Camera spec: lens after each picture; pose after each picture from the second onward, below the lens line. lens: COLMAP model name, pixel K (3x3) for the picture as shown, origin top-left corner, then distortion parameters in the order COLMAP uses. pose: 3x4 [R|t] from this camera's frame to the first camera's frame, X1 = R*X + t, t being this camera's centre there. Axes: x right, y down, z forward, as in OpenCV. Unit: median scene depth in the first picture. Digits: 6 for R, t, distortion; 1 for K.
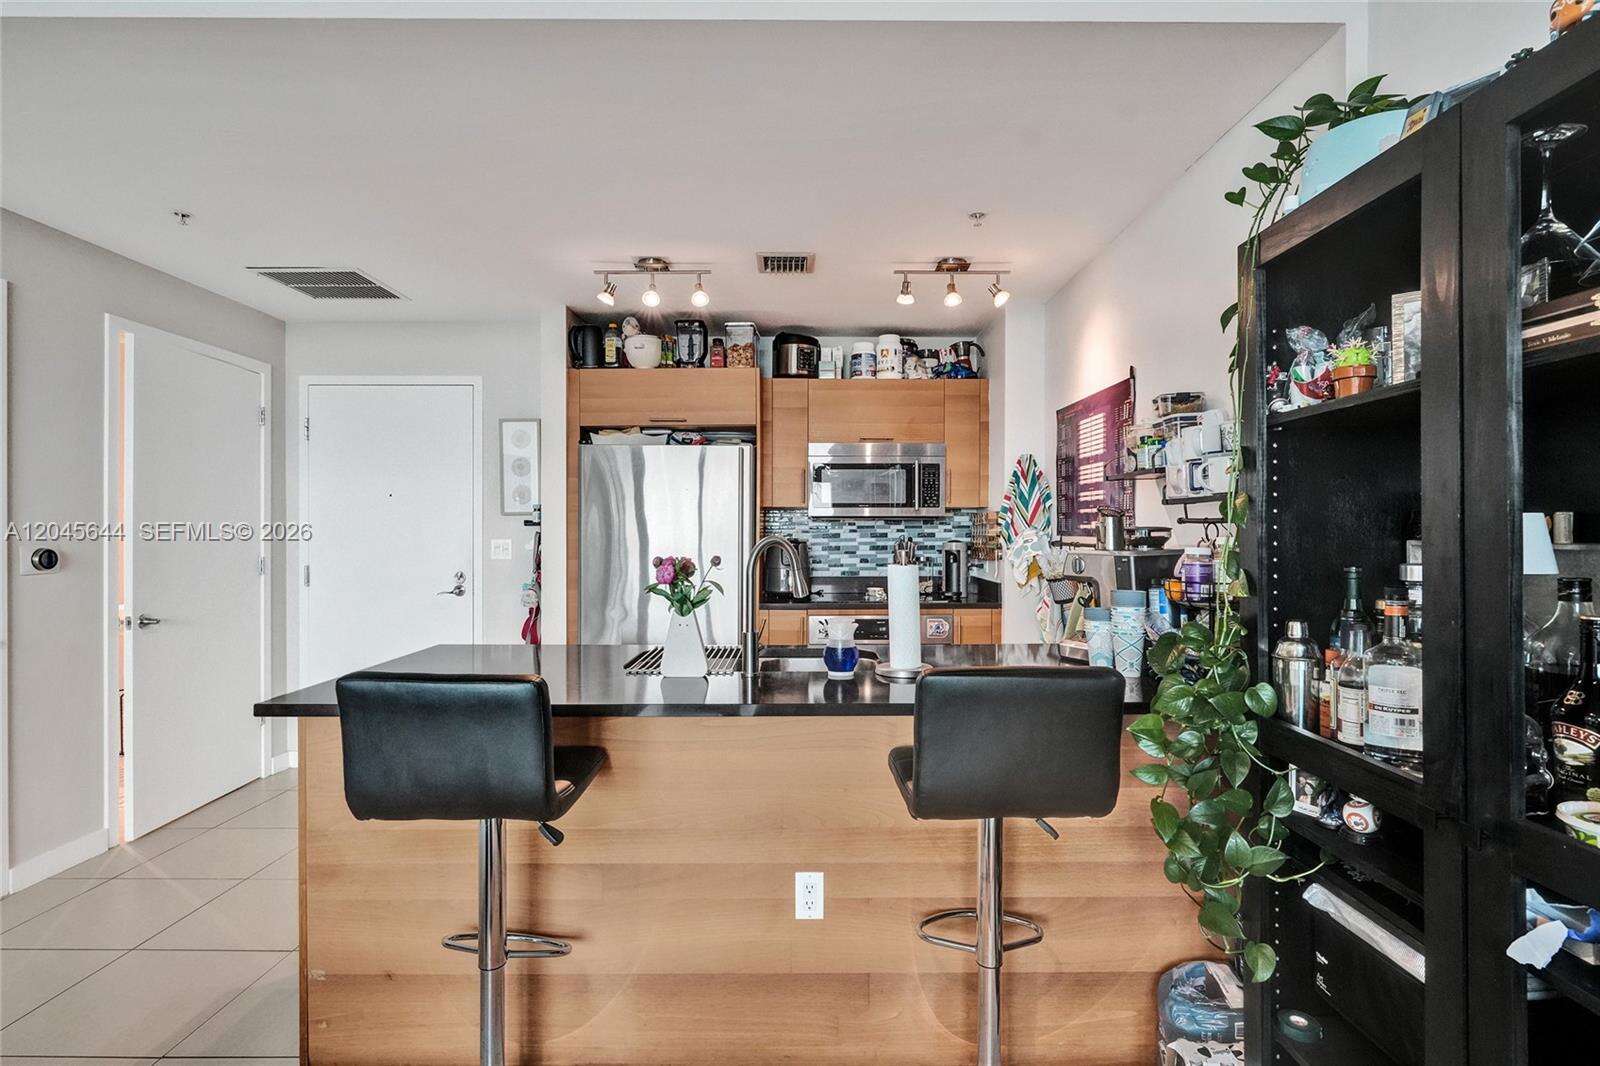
lens RADIAL K [[797.5, 0, 821.9], [0, 797.5, 532.5], [0, 0, 1]] dist [0.000618, 0.000024]
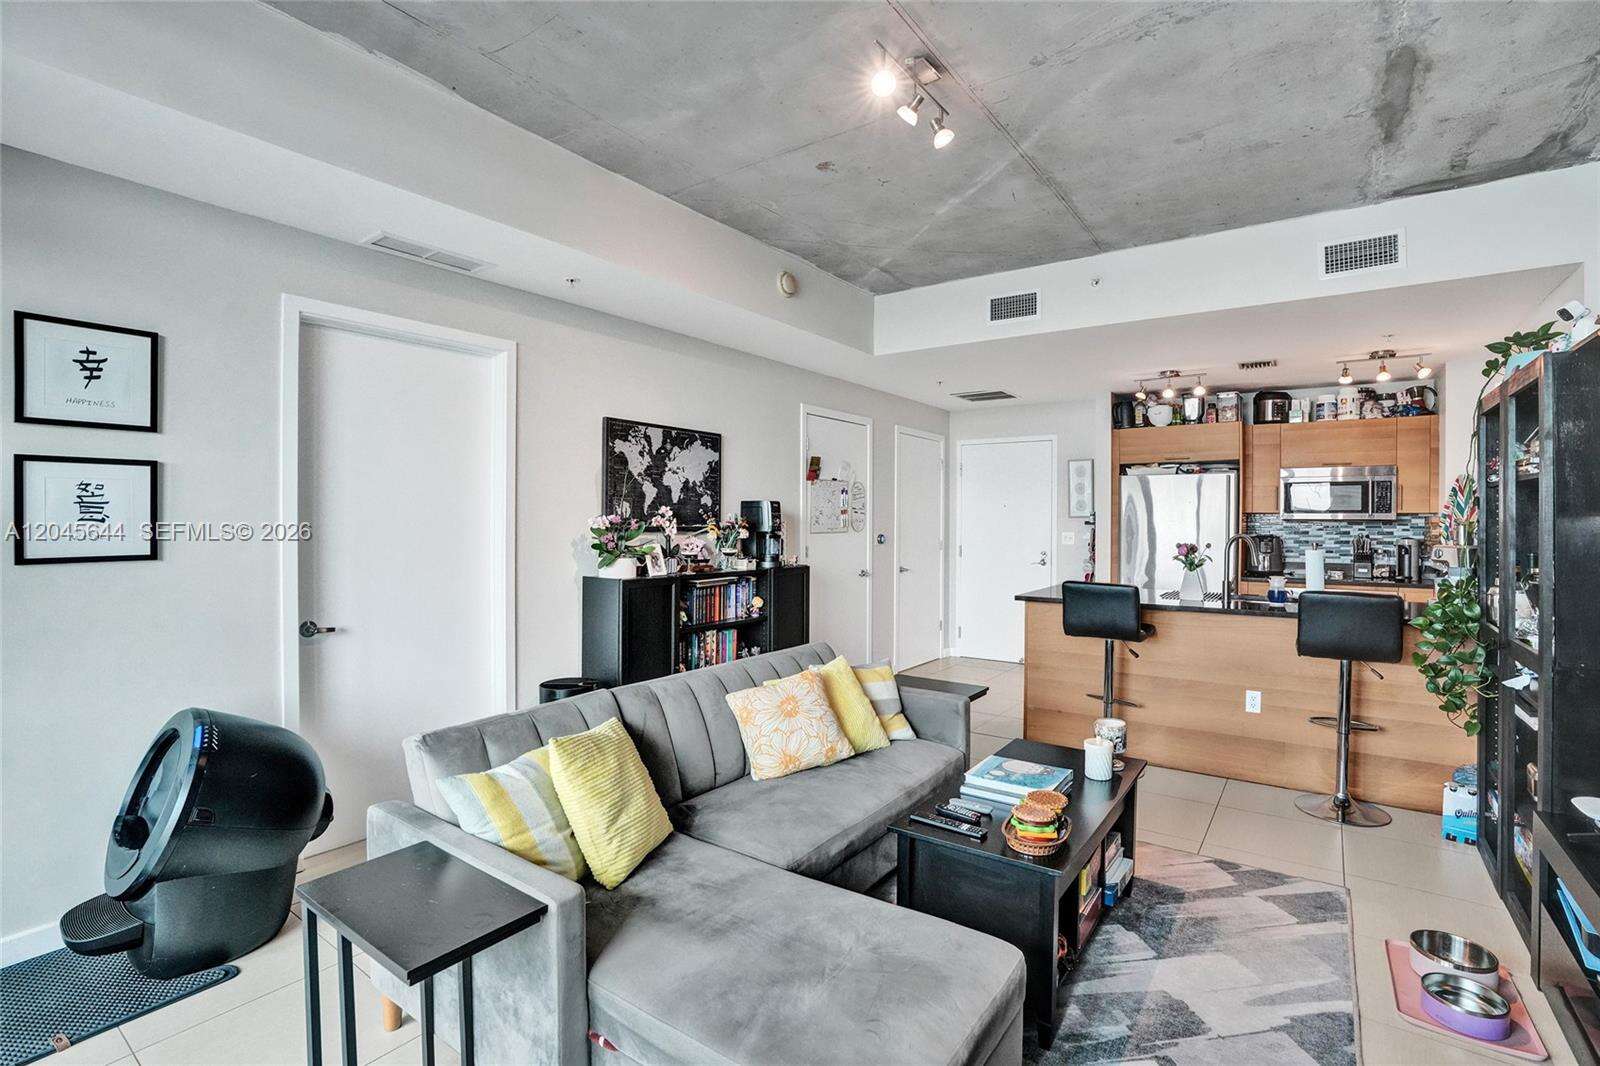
lens RADIAL K [[767.3, 0, 800.7], [0, 767.3, 521.3], [0, 0, 1]] dist [-0.062952, 0.026135]
pose [[0.806500, 0.005925, -0.591205, 0.090785], [-0.007553, 0.999971, -0.000282, -0.010158], [0.591187, 0.004693, 0.806521, -0.638876]]
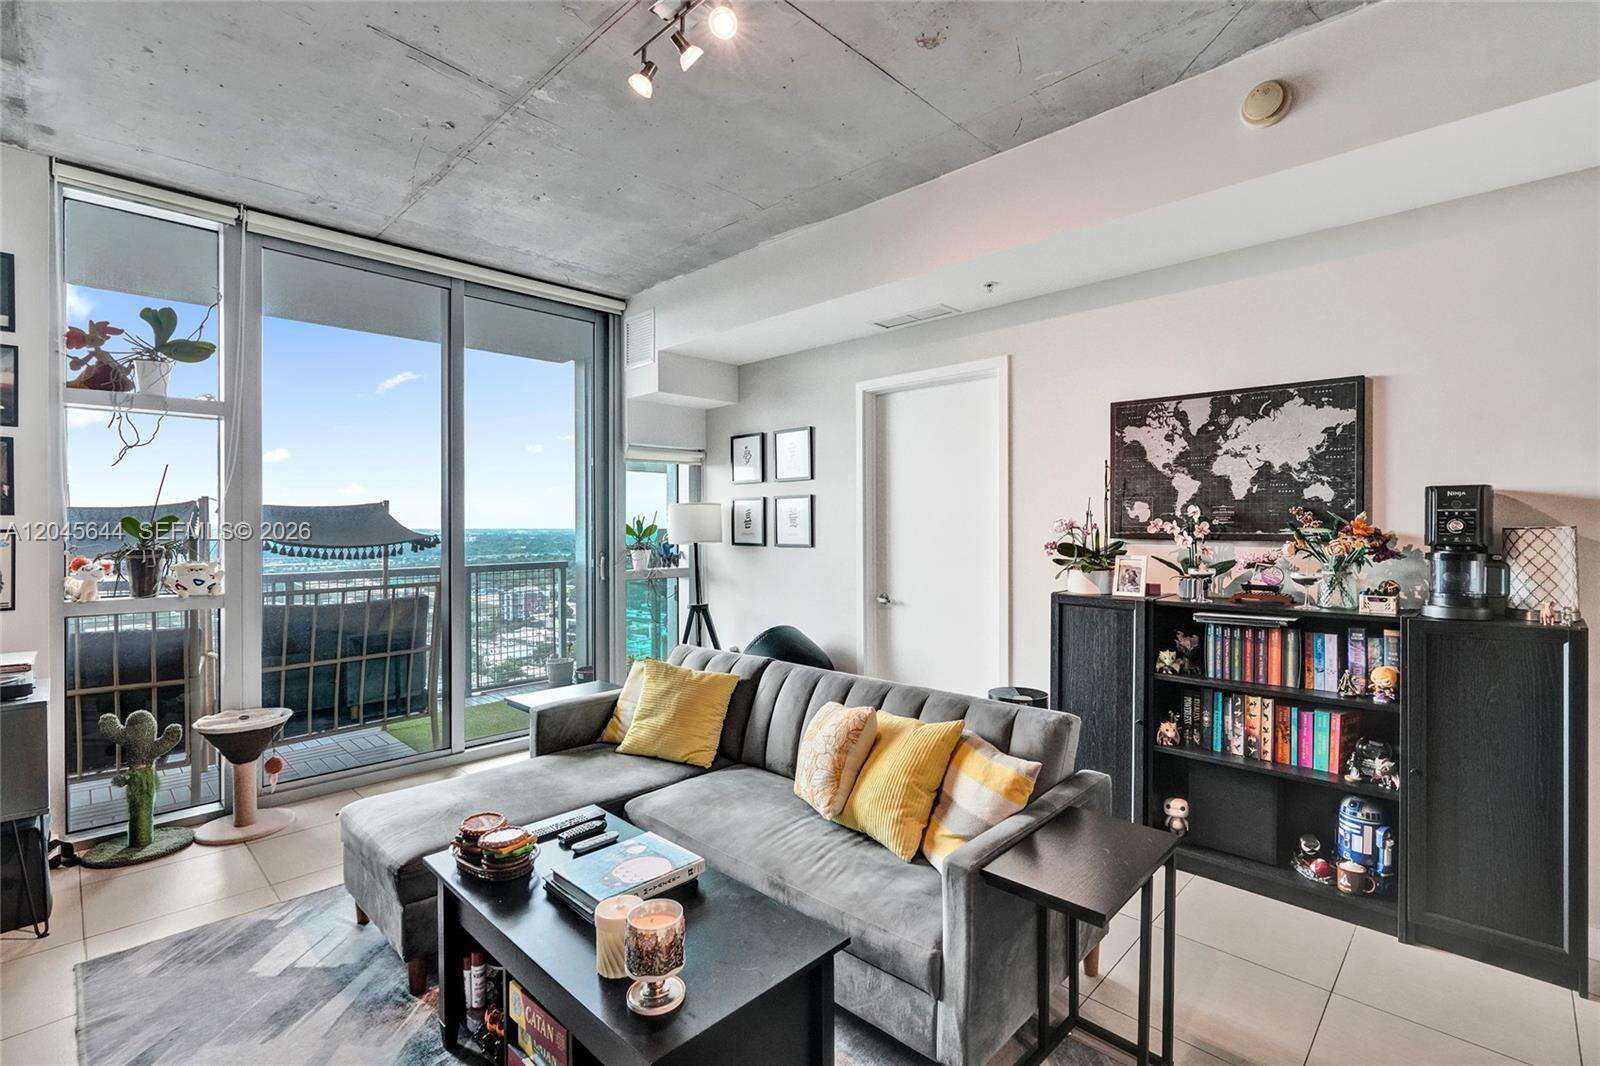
lens RADIAL K [[741.0, 0, 811.7], [0, 741.0, 533.3], [0, 0, 1]] dist [-0.004487, 0.000266]
pose [[-0.708578, 0.012488, -0.705522, 0.106113], [0.001497, 0.999868, 0.016195, -0.014837], [0.705631, 0.010420, -0.708503, 0.353379]]
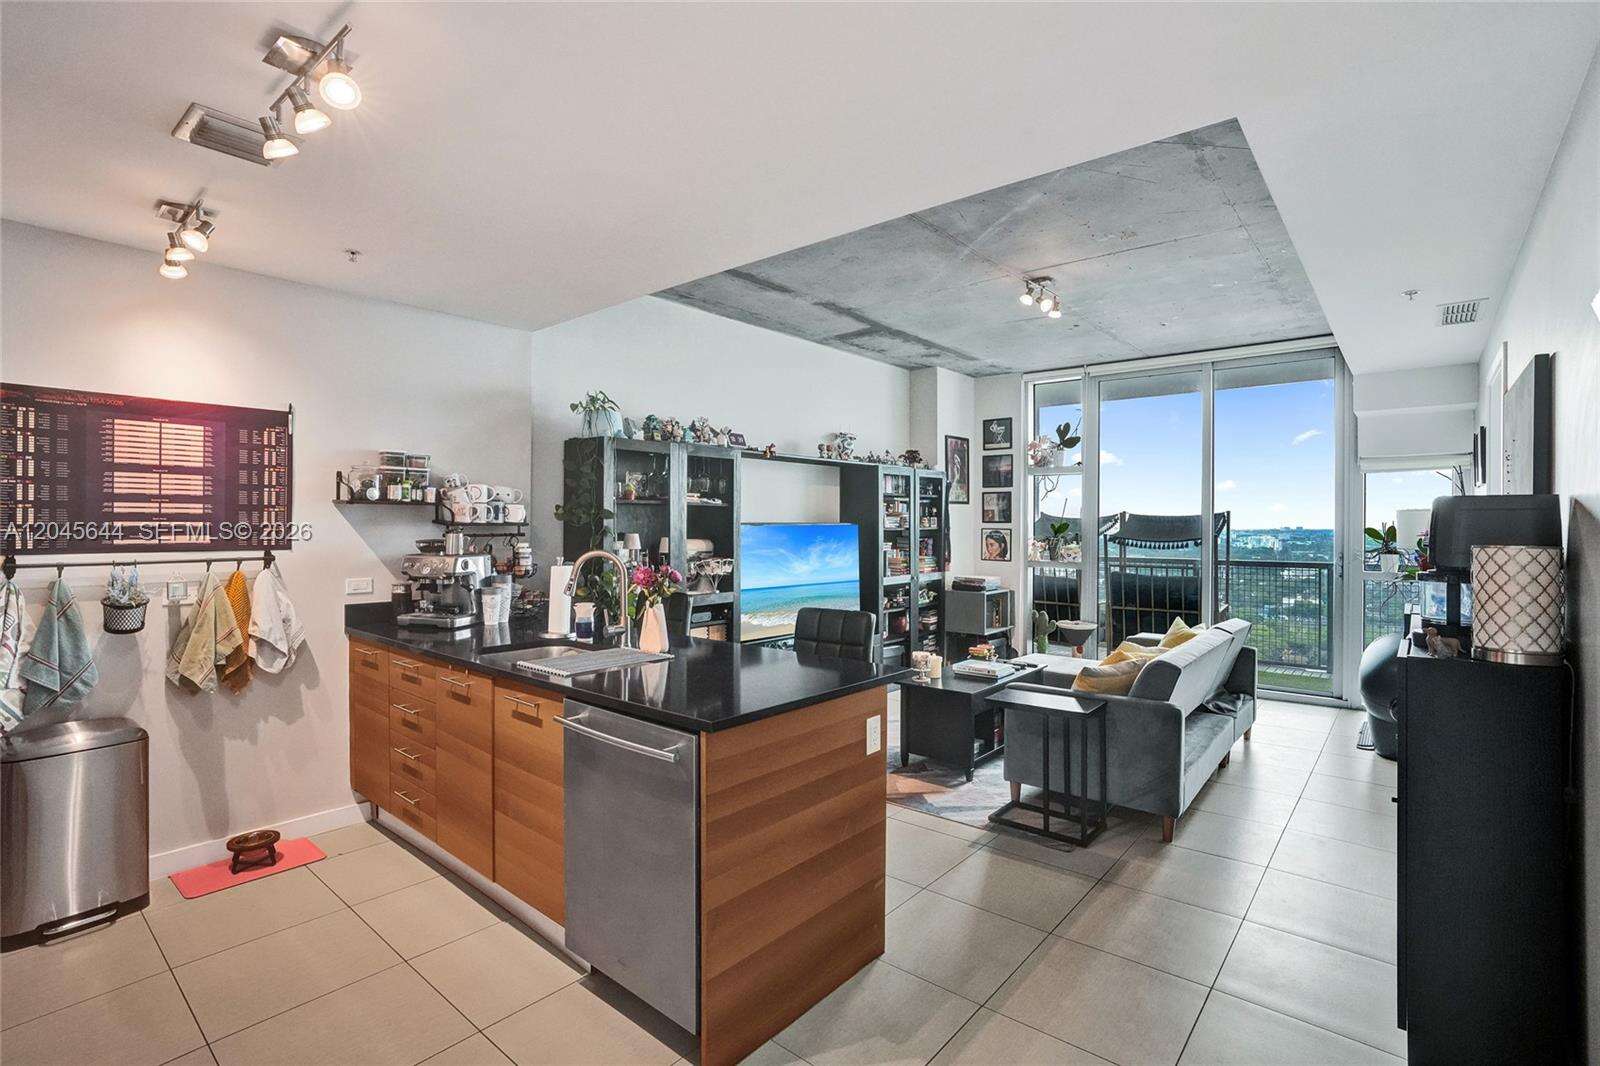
lens RADIAL K [[741.0, 0, 811.7], [0, 741.0, 533.3], [0, 0, 1]] dist [-0.004487, 0.000266]
pose [[-0.760870, -0.009856, 0.648830, -0.658391], [0.000224, 0.999881, 0.015451, -0.025118], [-0.648905, 0.011901, -0.760777, 0.977119]]
